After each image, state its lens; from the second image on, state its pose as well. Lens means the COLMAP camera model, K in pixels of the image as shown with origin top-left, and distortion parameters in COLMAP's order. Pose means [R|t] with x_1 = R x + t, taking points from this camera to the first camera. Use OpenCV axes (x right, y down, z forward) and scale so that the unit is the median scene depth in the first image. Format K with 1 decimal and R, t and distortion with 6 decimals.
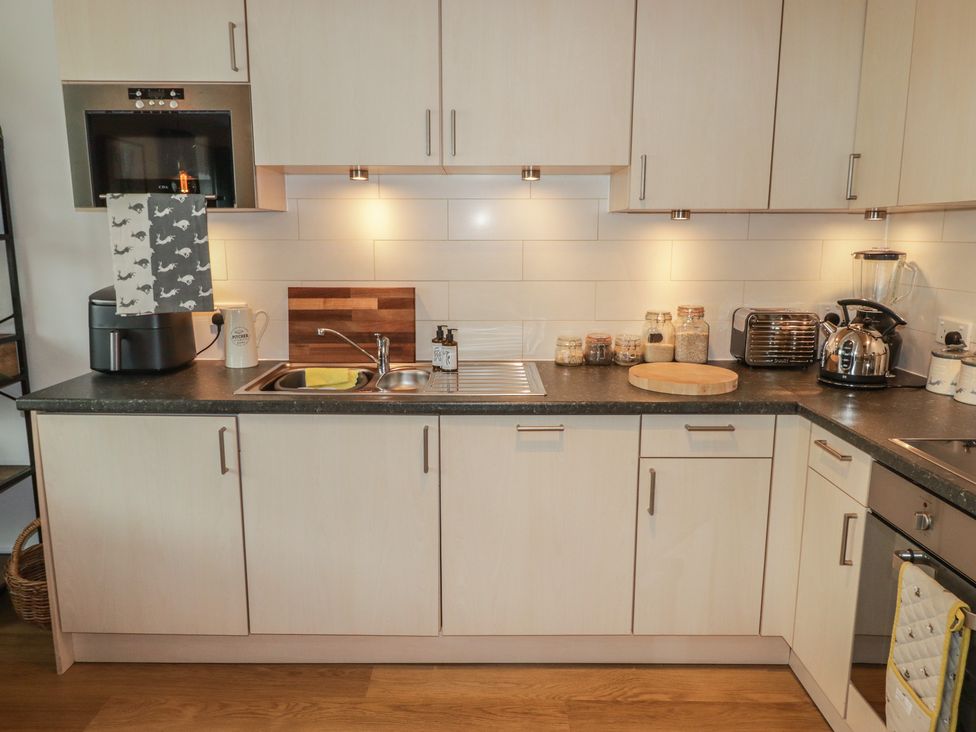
lens RADIAL K [[672.5, 0, 469.8], [0, 672.5, 342.4], [0, 0, 1]] dist [-0.003013, -0.001366]
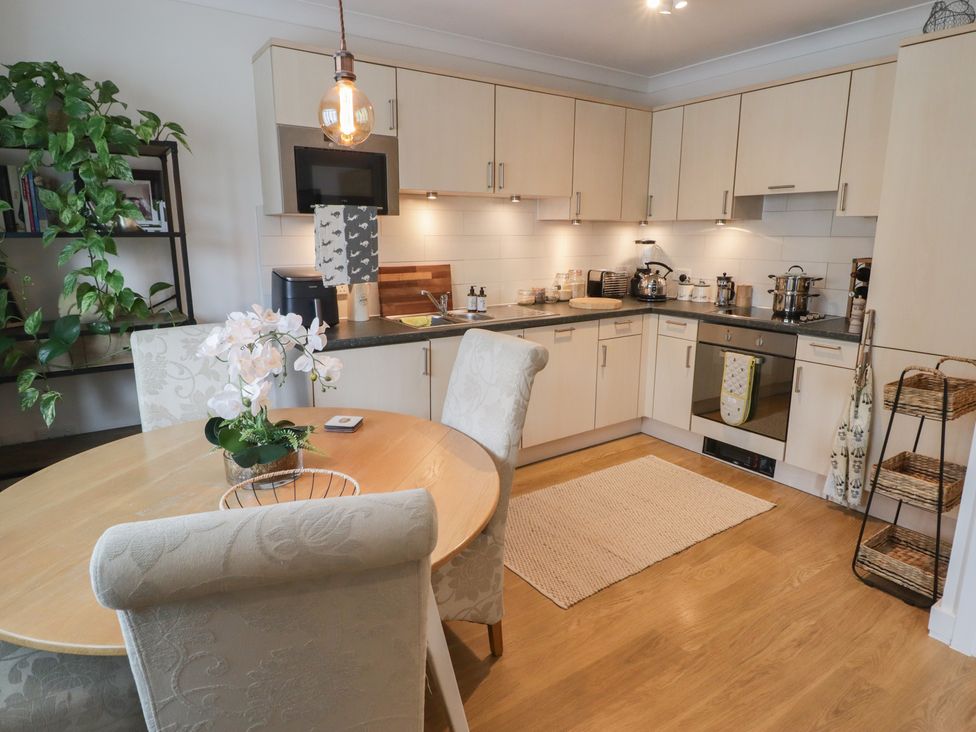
lens RADIAL K [[592.9, 0, 476.8], [0, 592.9, 351.1], [0, 0, 1]] dist [-0.001211, -0.002337]
pose [[0.818050, -0.113485, 0.563839, -0.939175], [0.089977, 0.993521, 0.069424, 0.037076], [-0.568065, -0.006060, 0.822962, -0.253781]]
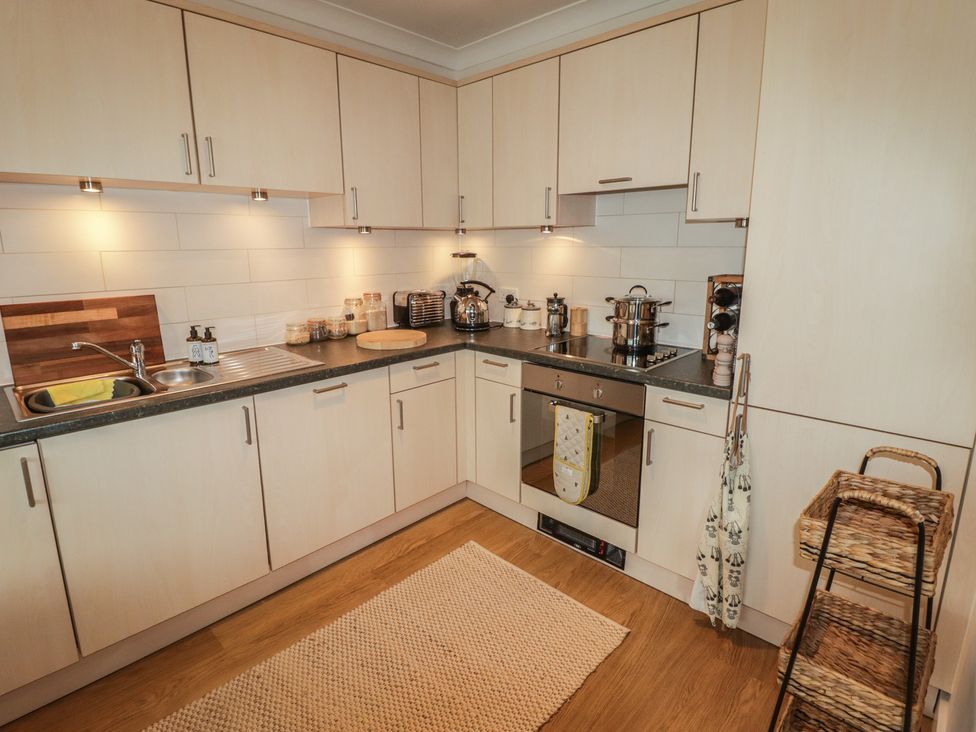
lens RADIAL K [[519.9, 0, 483.2], [0, 519.9, 349.1], [0, 0, 1]] dist [-0.002135, -0.011659]
pose [[0.677578, -0.151427, 0.719693, -0.363179], [0.122464, 0.988142, 0.092613, -0.007818], [-0.725183, 0.025384, 0.688088, 0.046669]]
